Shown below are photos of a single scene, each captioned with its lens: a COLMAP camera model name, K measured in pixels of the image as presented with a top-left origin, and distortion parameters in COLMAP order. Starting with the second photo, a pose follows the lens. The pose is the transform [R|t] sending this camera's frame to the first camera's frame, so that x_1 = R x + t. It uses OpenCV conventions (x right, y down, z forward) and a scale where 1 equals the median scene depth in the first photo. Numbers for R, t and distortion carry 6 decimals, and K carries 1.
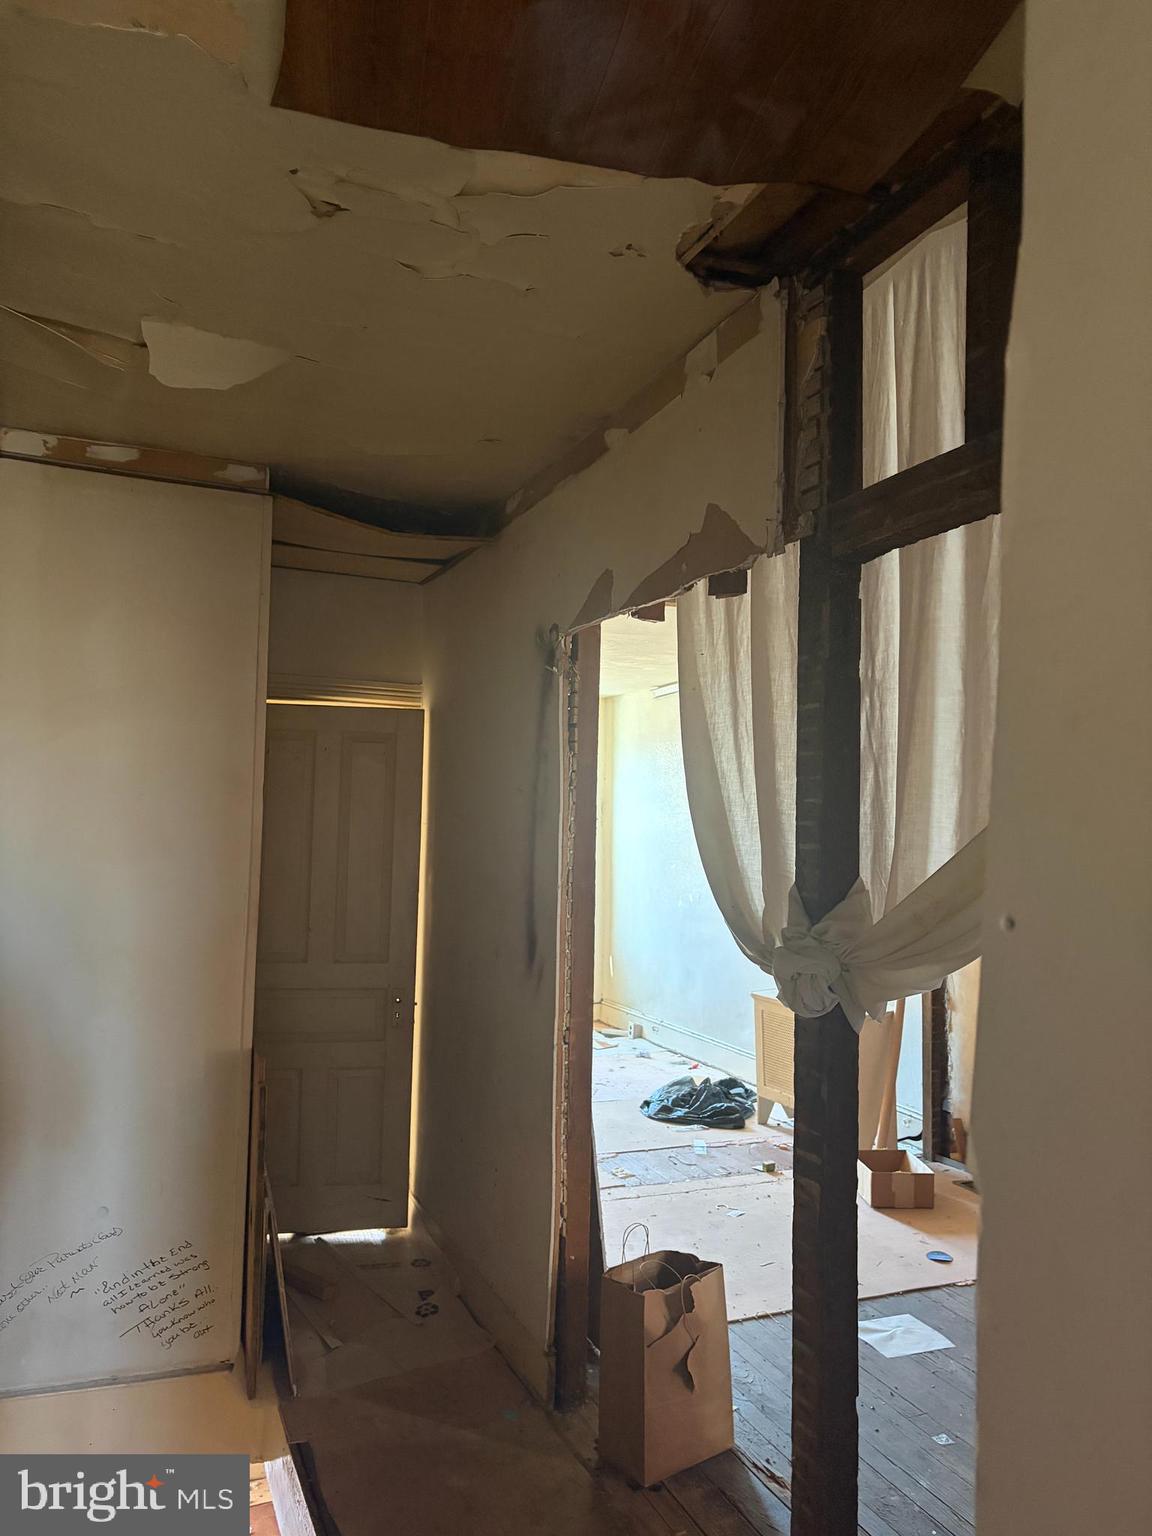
lens RADIAL K [[1175.7, 0, 581.2], [0, 1175.7, 758.7], [0, 0, 1]] dist [0.055256, -0.057987]
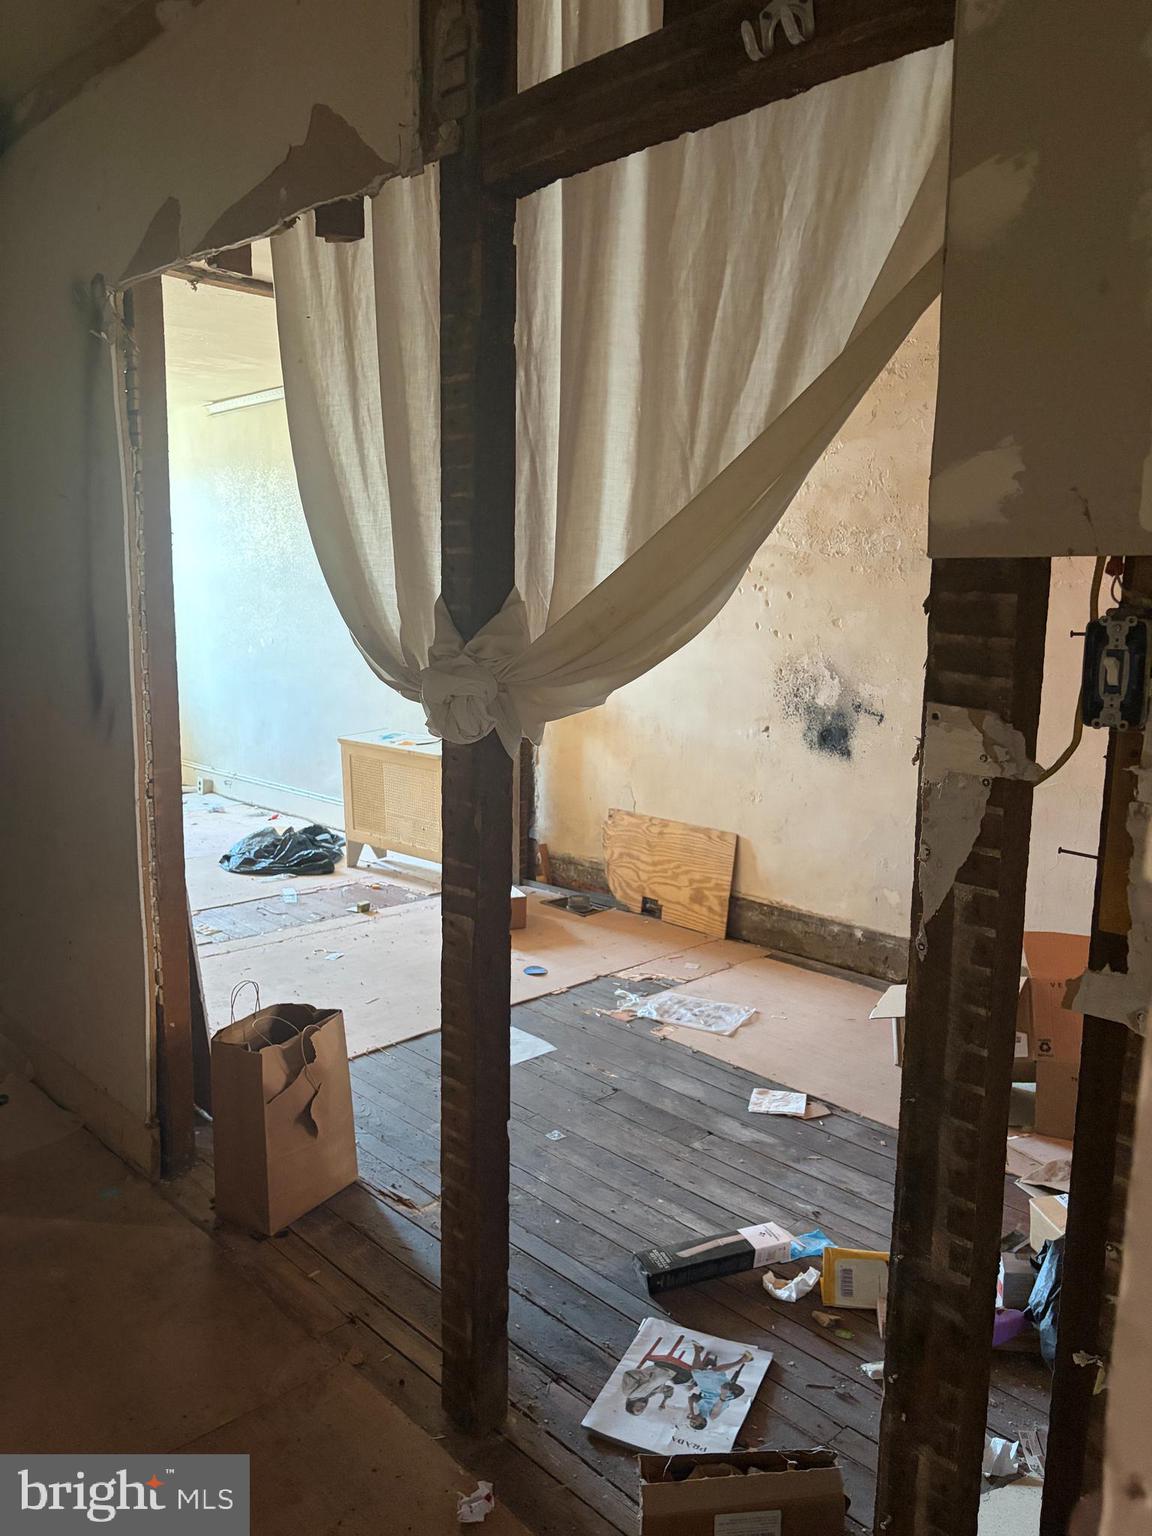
lens RADIAL K [[1175.7, 0, 579.5], [0, 1175.7, 778.7], [0, 0, 1]] dist [0.055256, -0.057987]
pose [[0.932600, -0.062278, 0.355499, -0.030947], [-0.019173, 0.975060, 0.221114, 0.034783], [-0.360403, -0.213027, 0.908146, 0.117987]]
